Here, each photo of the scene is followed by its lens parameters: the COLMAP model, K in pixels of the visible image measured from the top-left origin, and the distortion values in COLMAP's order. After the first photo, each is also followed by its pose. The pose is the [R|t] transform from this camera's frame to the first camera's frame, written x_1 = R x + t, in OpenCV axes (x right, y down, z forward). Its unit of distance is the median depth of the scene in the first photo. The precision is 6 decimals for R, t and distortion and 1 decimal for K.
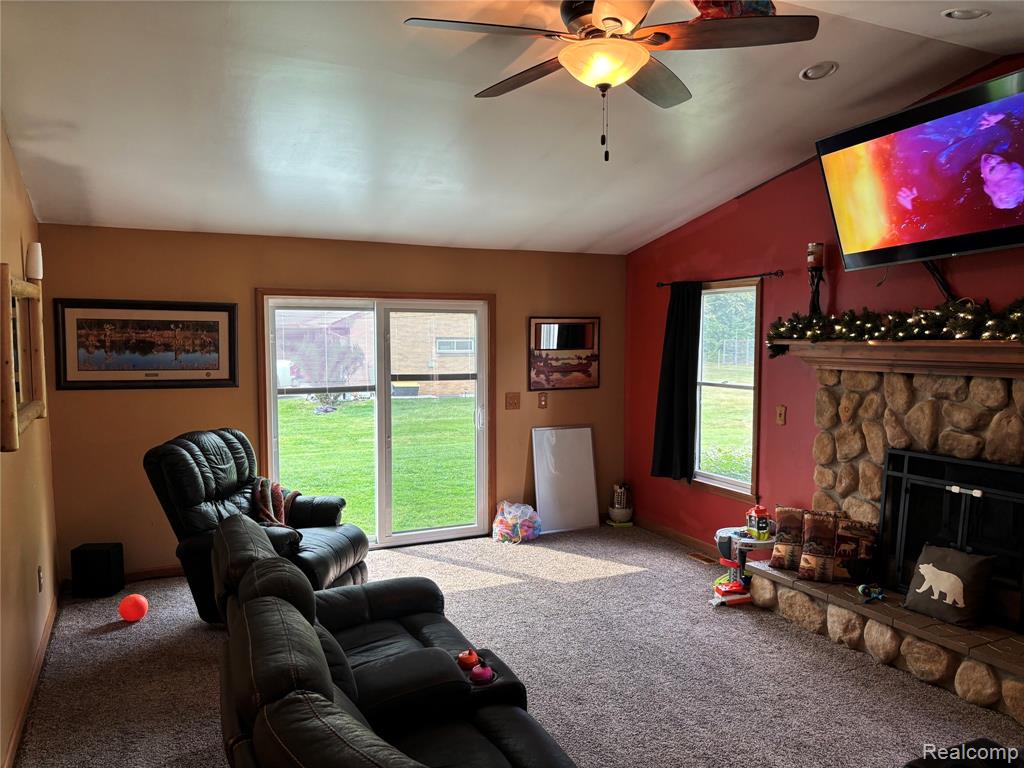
lens RADIAL K [[770.0, 0, 516.5], [0, 770.0, 391.4], [0, 0, 1]] dist [0.035458, -0.037085]
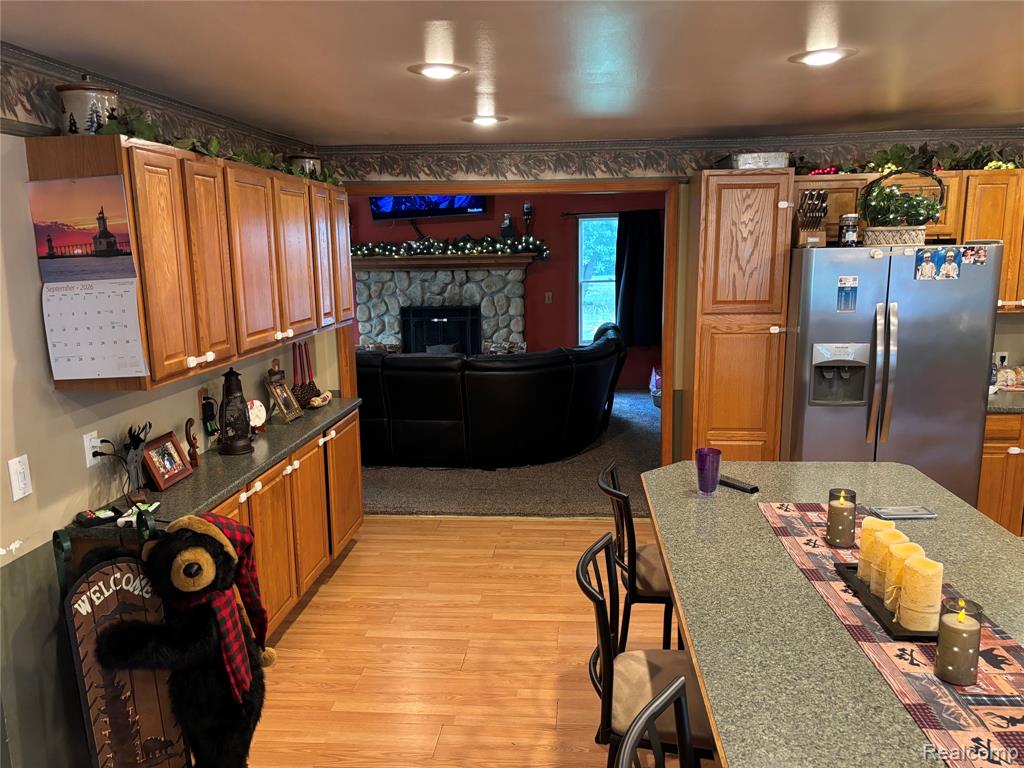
lens RADIAL K [[770.0, 0, 517.6], [0, 770.0, 386.2], [0, 0, 1]] dist [0.035458, -0.037085]
pose [[0.535656, -0.159705, 0.829197, -1.210943], [0.081738, 0.987148, 0.137324, 0.024695], [-0.840471, -0.005782, 0.541826, -0.440688]]
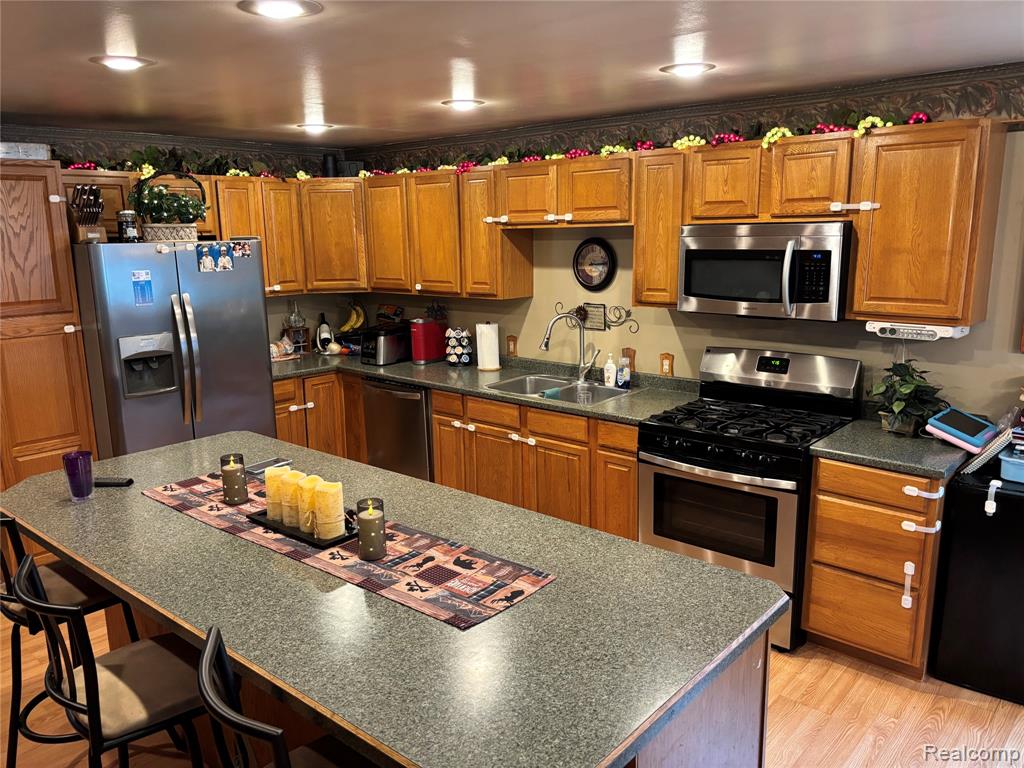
lens RADIAL K [[770.0, 0, 514.7], [0, 770.0, 384.0], [0, 0, 1]] dist [0.035458, -0.037085]
pose [[-0.371216, -0.177199, 0.911482, -1.374355], [0.087745, 0.970535, 0.224415, 0.005329], [-0.924392, 0.163285, -0.344729, -0.240706]]
